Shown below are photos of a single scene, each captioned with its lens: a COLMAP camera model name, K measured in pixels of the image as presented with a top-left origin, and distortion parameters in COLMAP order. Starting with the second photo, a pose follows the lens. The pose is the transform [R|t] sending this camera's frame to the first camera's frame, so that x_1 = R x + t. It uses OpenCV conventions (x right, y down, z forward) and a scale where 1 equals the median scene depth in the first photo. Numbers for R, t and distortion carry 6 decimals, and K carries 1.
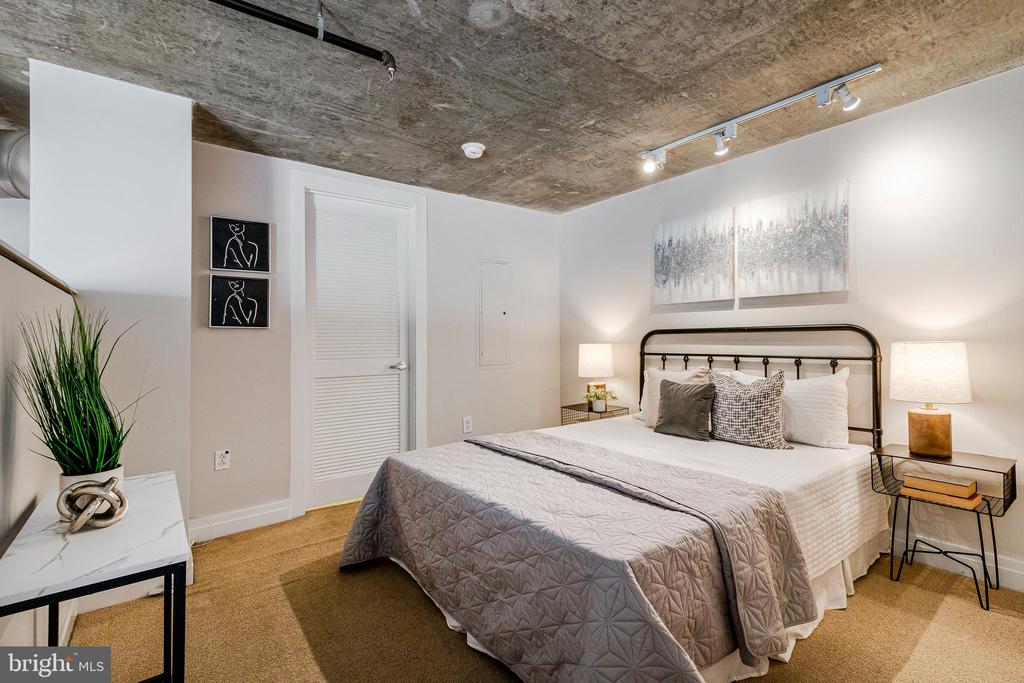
lens RADIAL K [[485.6, 0, 502.9], [0, 485.6, 334.5], [0, 0, 1]] dist [-0.000318, 0.000290]
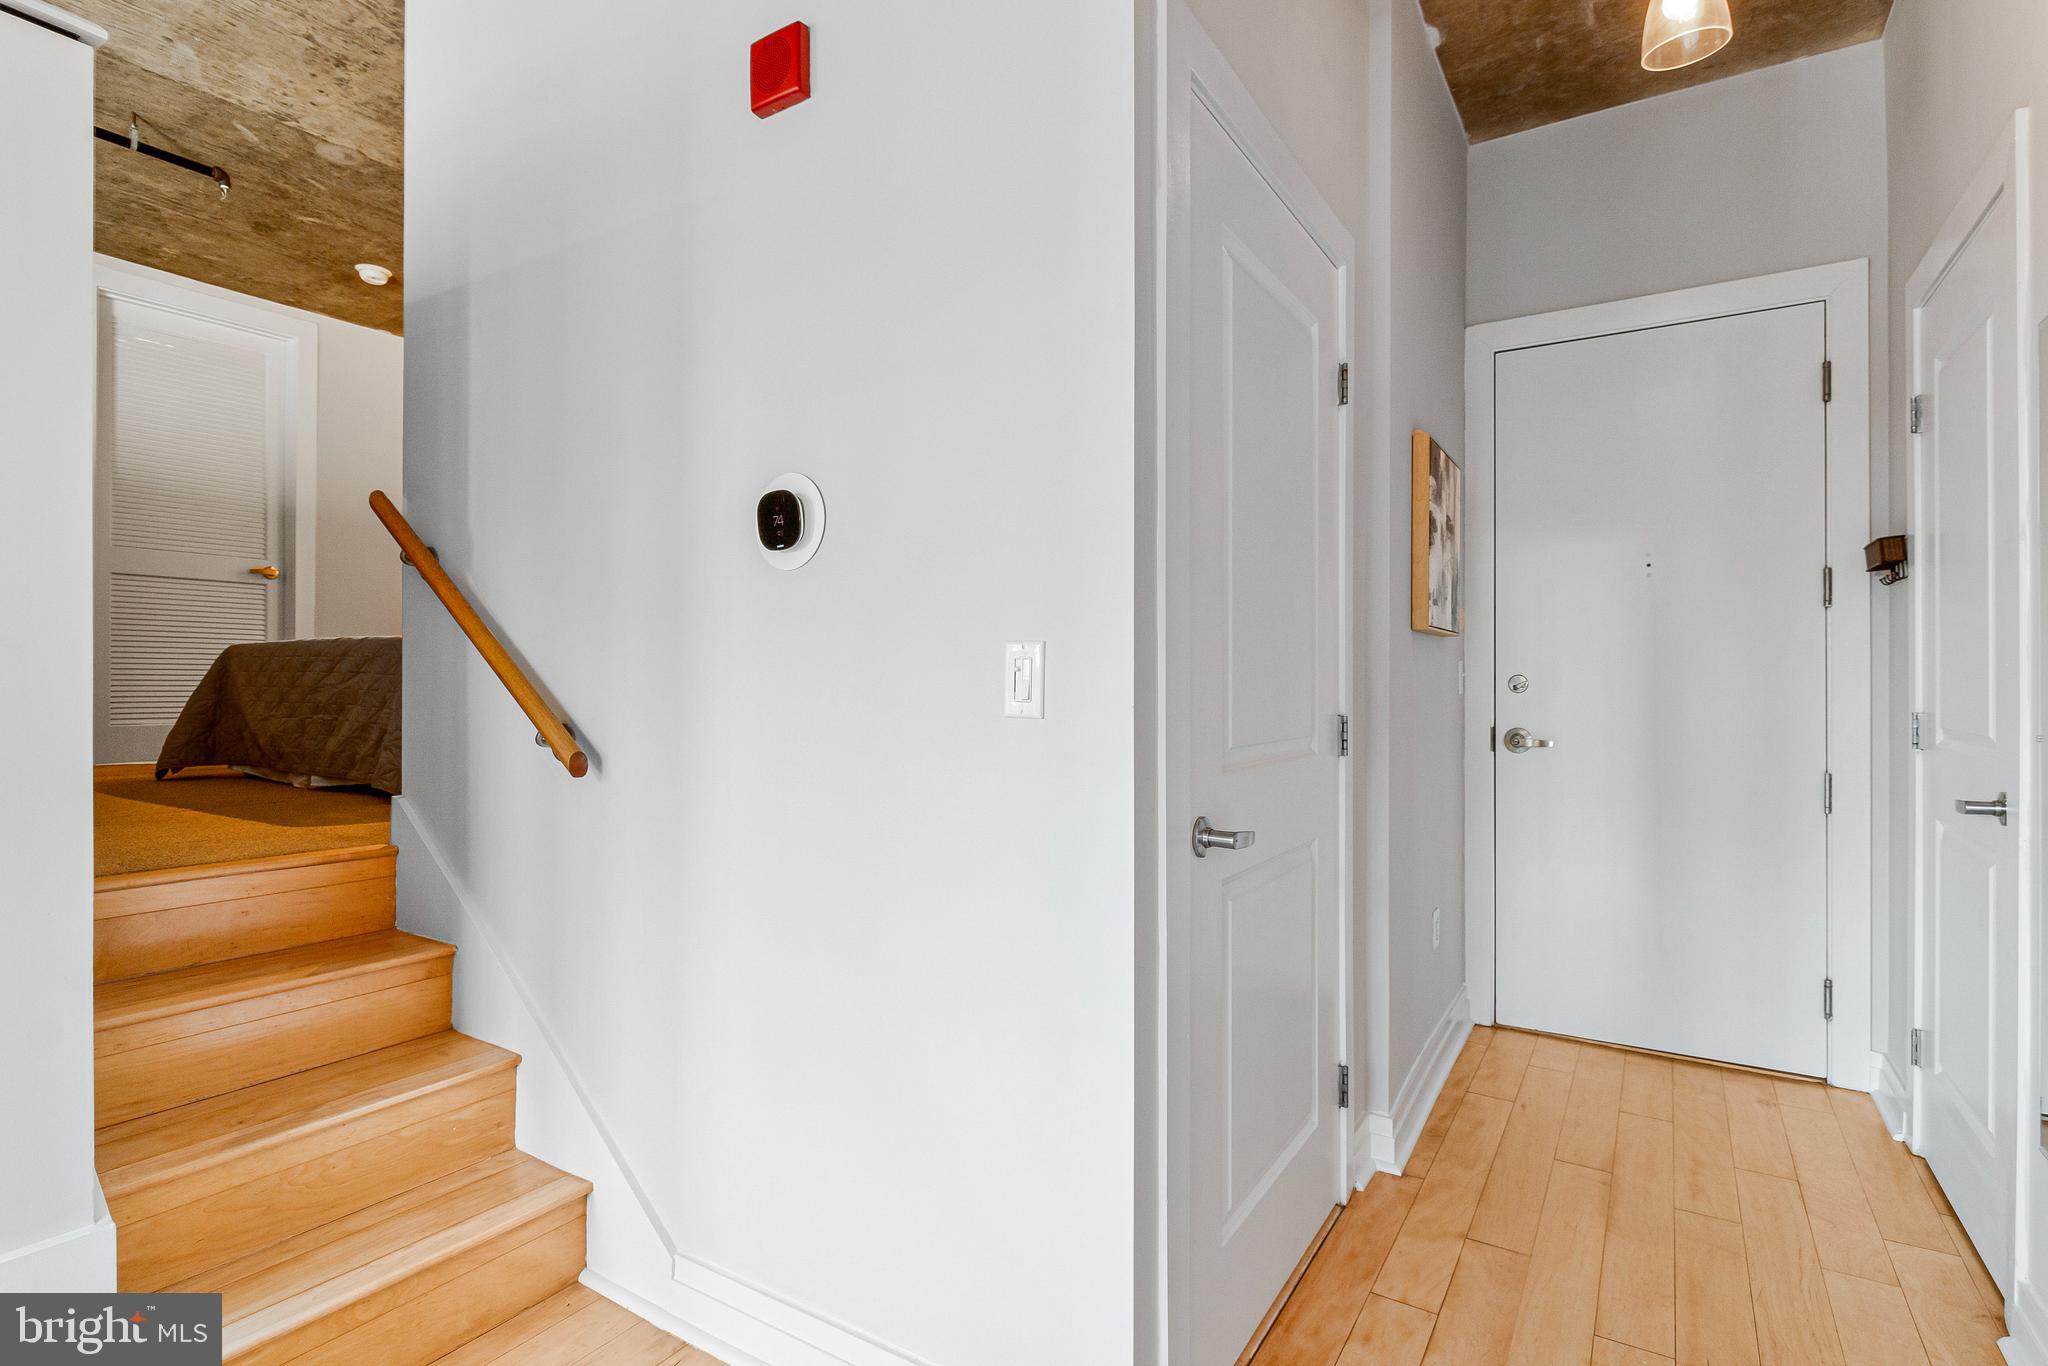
lens RADIAL K [[1020.9, 0, 1024.0], [0, 1020.9, 683.0], [0, 0, 1]] dist [-0.007267, -0.000340]
pose [[0.929366, 0.012781, 0.368937, 0.323989], [-0.018541, 0.999755, 0.012069, 0.239485], [-0.368693, -0.018057, 0.929376, -0.925696]]
